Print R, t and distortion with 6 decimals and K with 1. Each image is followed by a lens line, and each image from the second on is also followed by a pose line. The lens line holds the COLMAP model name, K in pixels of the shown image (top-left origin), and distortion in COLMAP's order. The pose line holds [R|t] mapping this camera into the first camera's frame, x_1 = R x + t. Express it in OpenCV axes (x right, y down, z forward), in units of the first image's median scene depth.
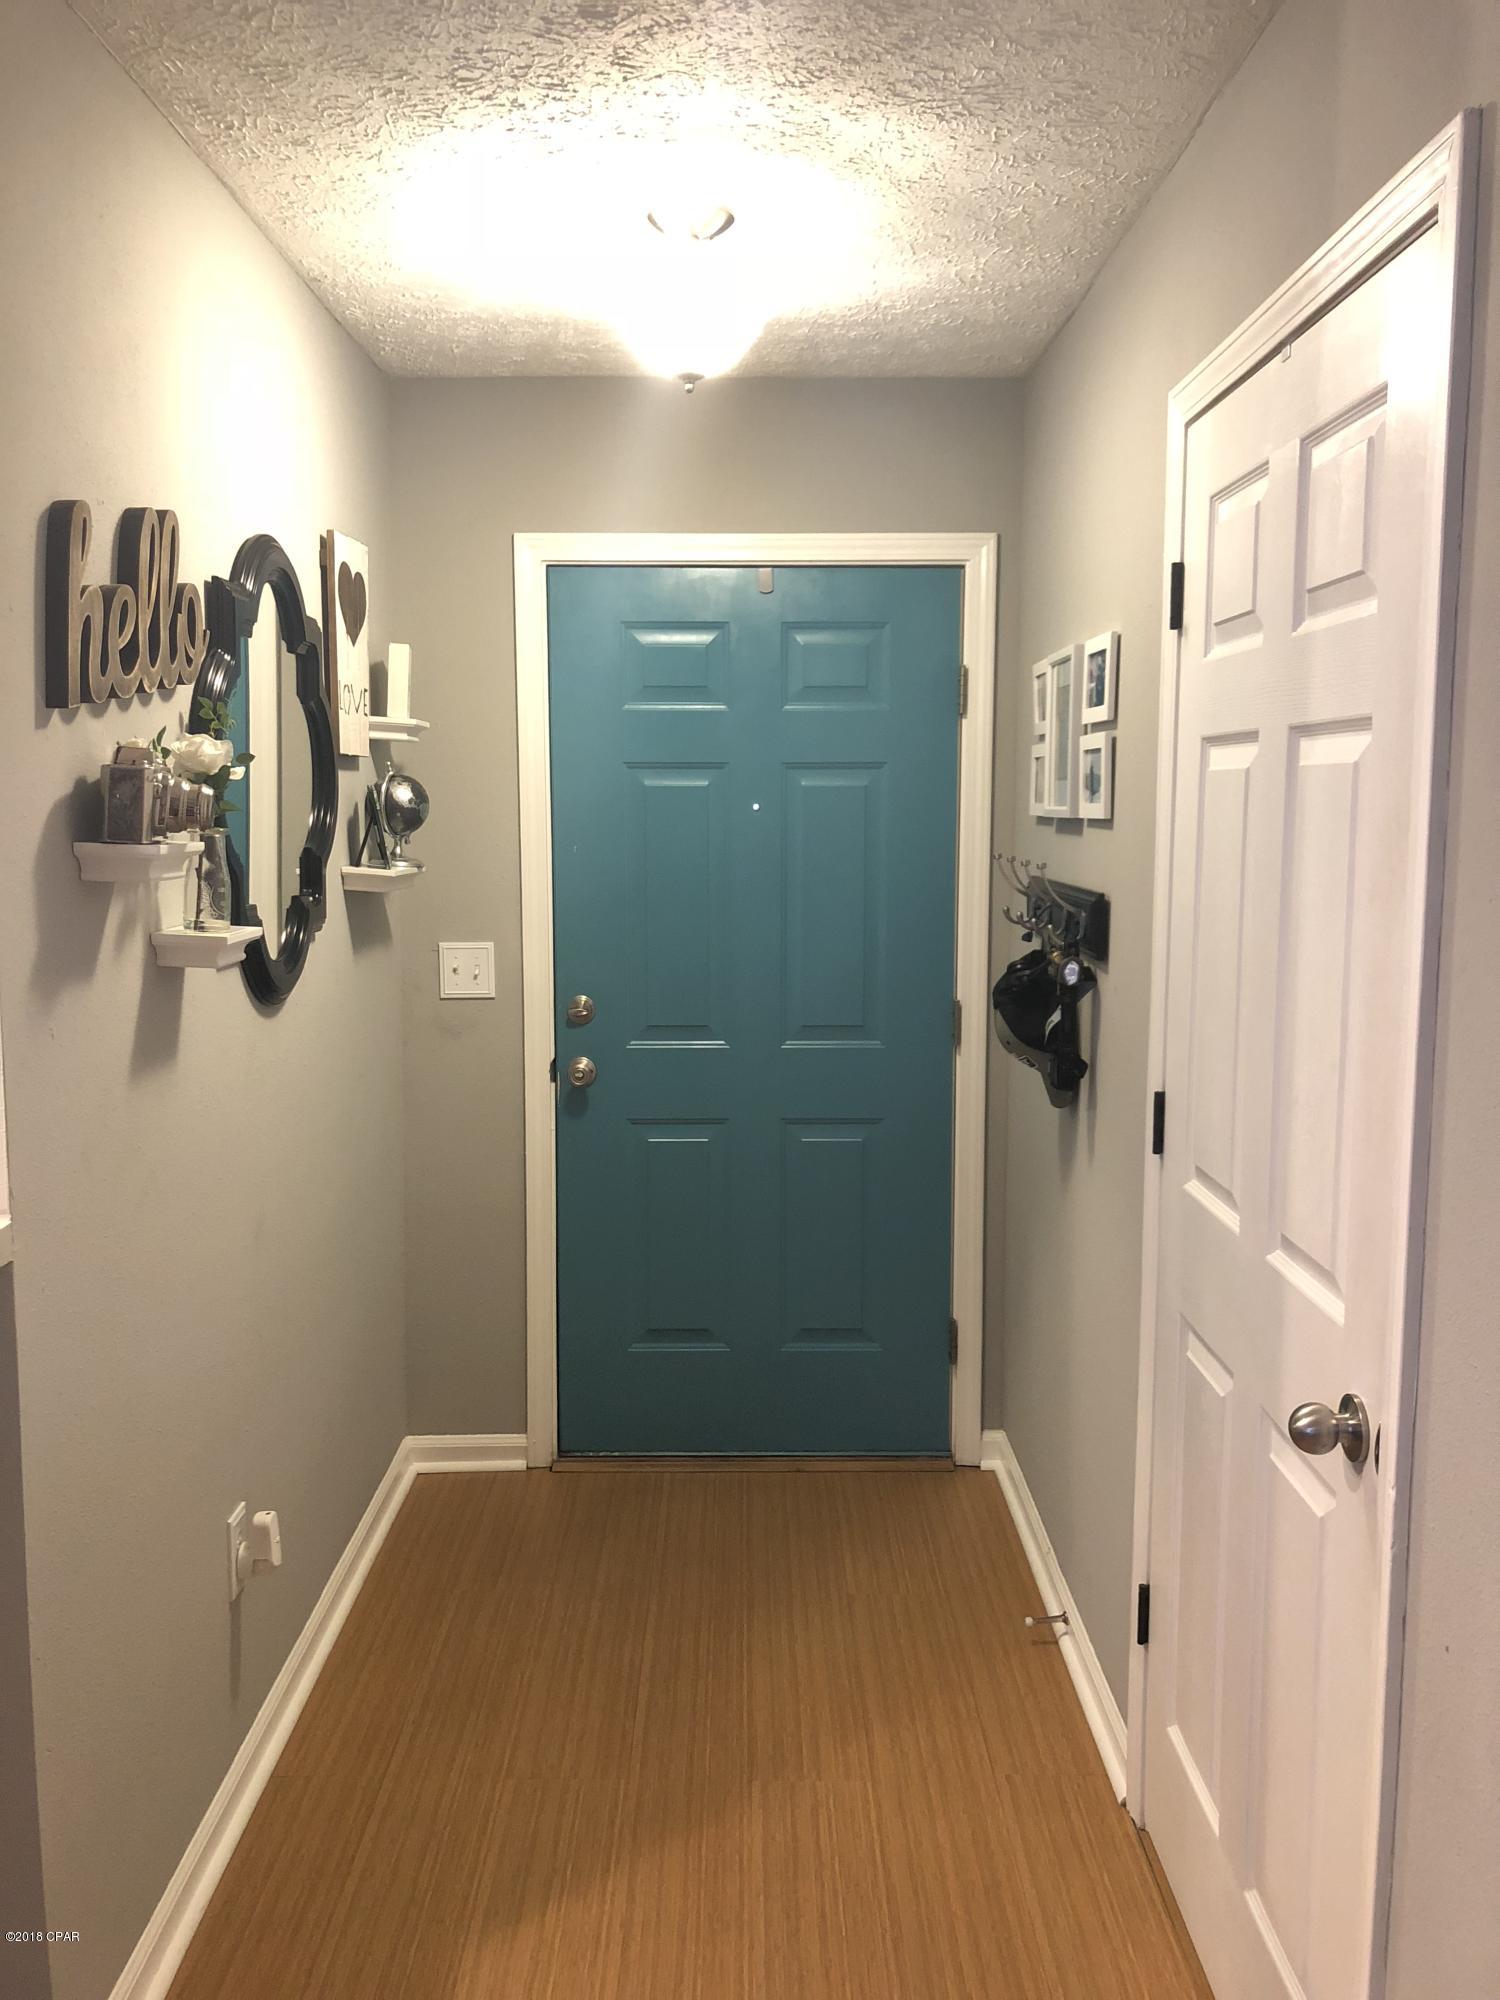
lens RADIAL K [[1645.5, 0, 750.0], [0, 1645.5, 1000.0], [0, 0, 1]] dist [0.203321, 0.002077]
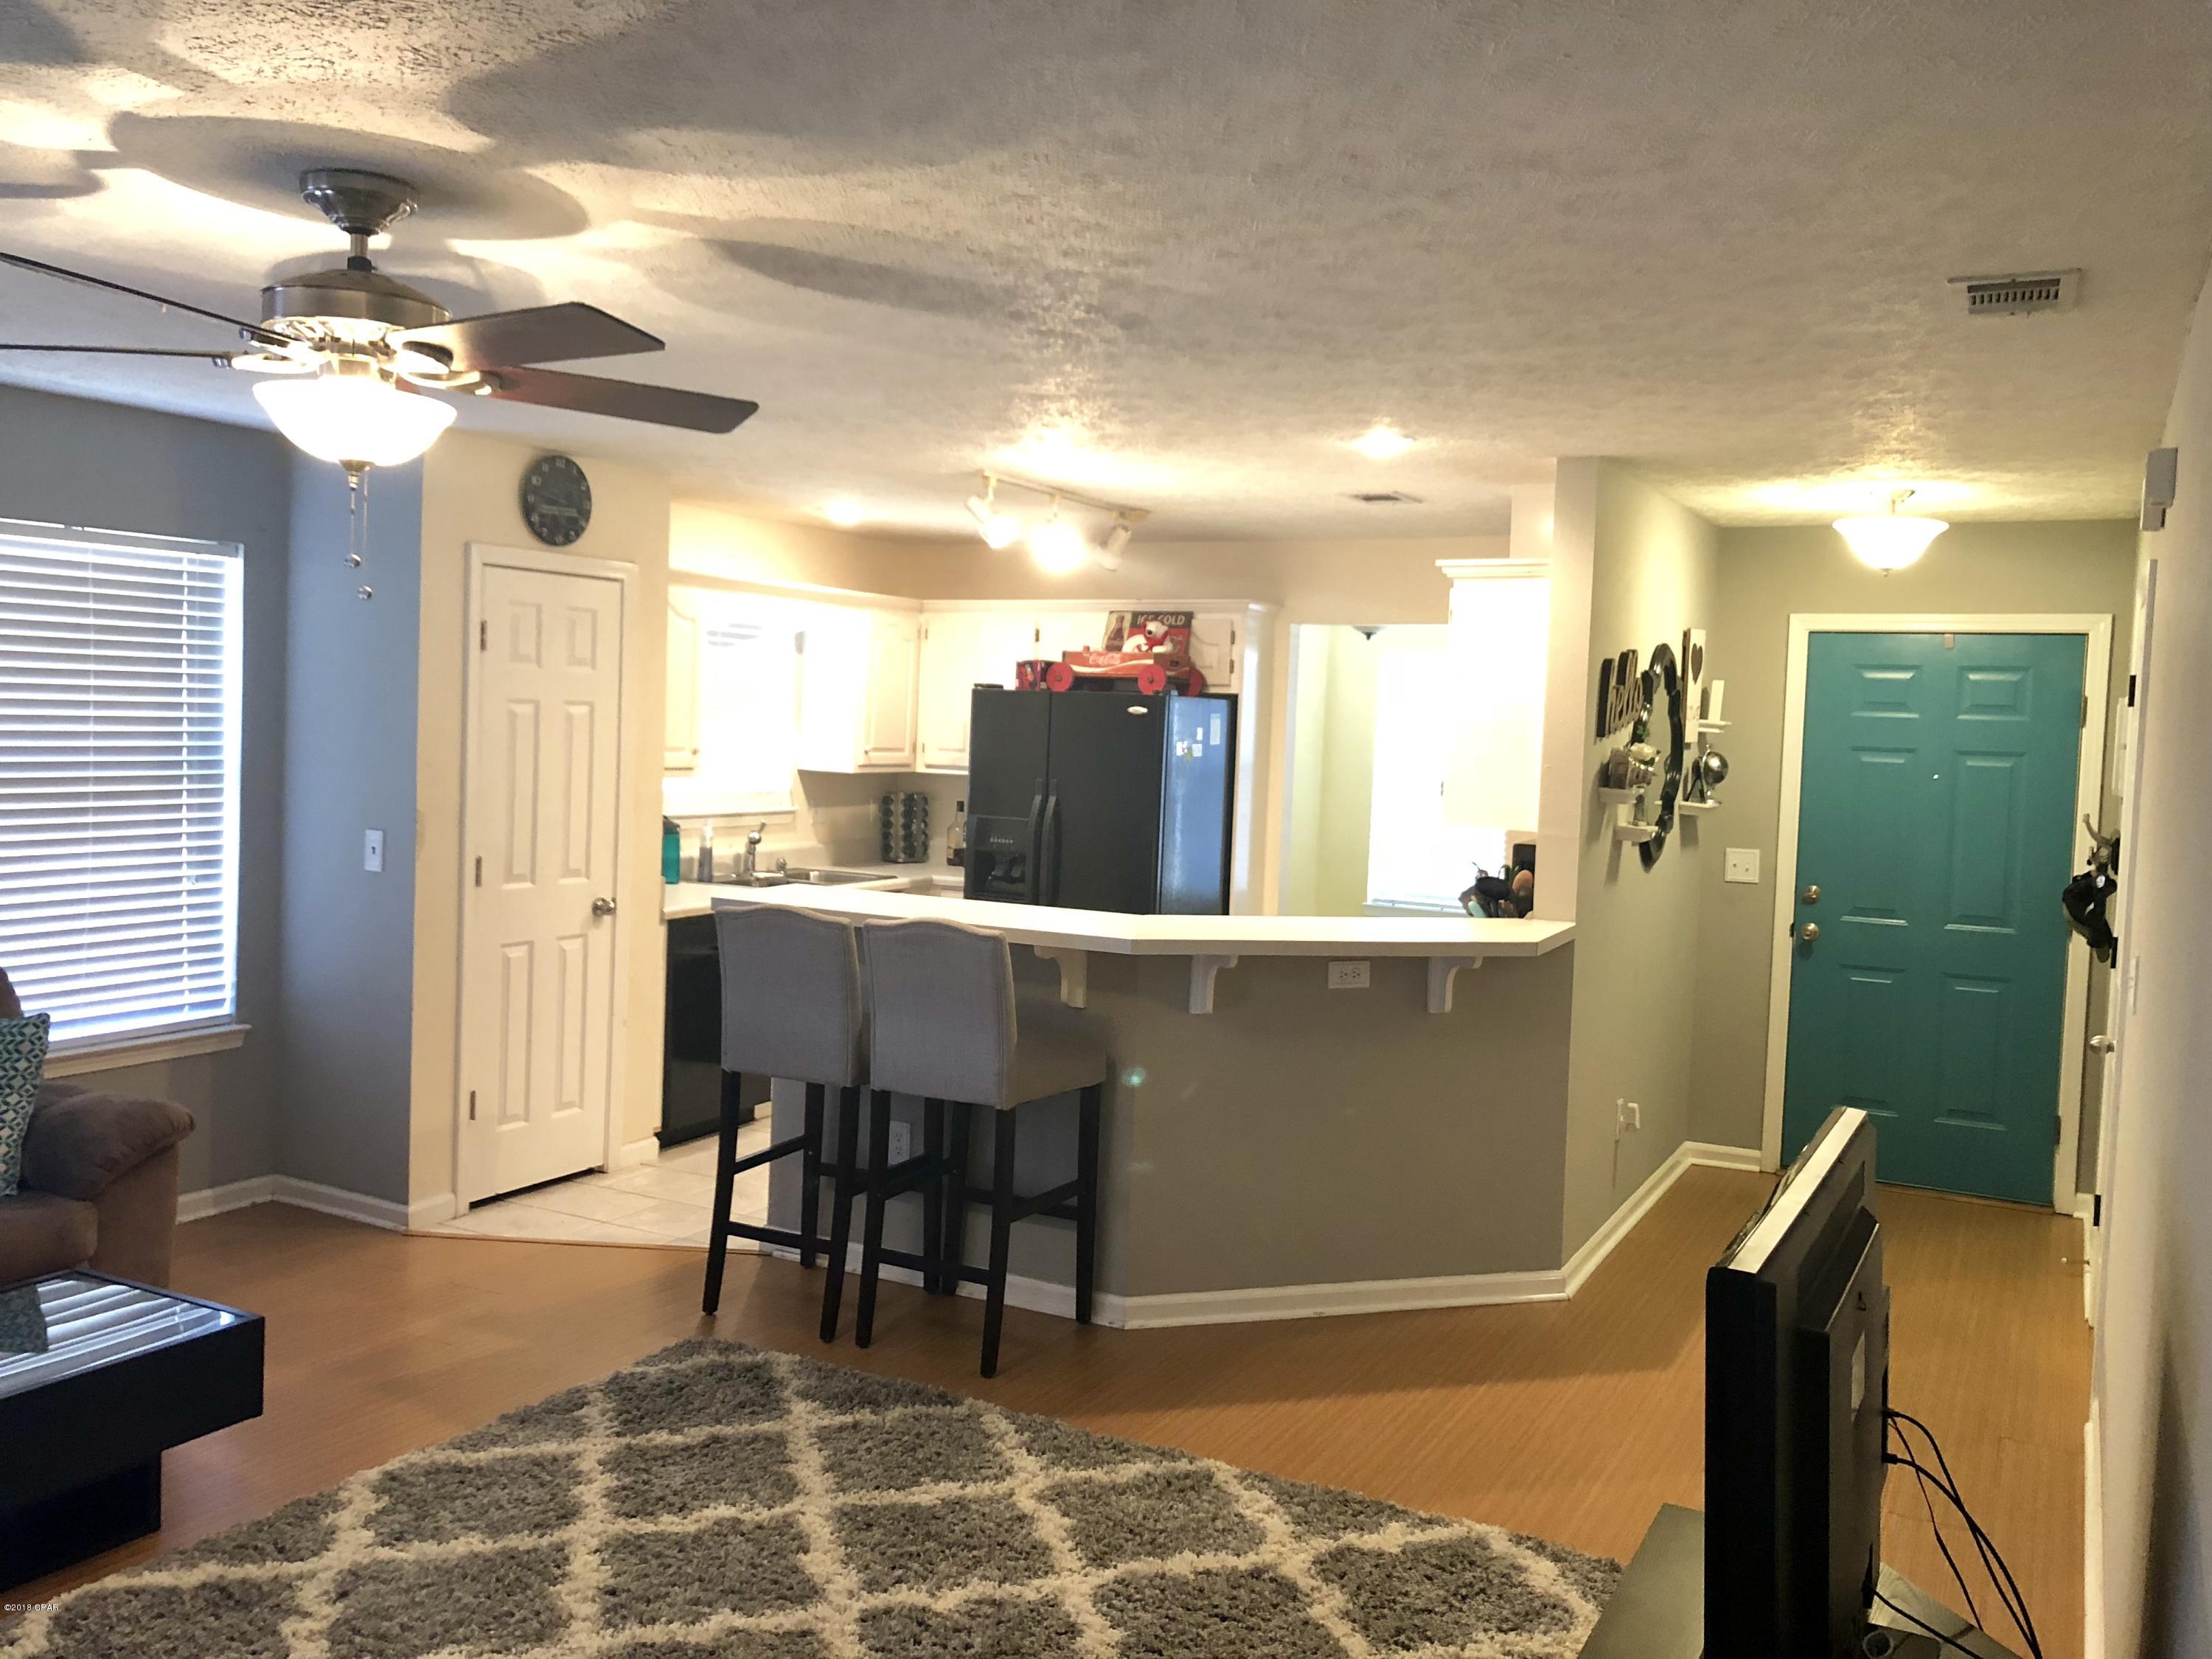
lens RADIAL K [[1816.5, 0, 1110.4], [0, 1816.5, 810.5], [0, 0, 1]] dist [-0.016888, 0.040945]
pose [[0.877664, 0.053117, -0.476325, 0.153543], [-0.089427, 0.994535, -0.053871, 0.090460], [0.470860, 0.089877, 0.877618, -1.010451]]
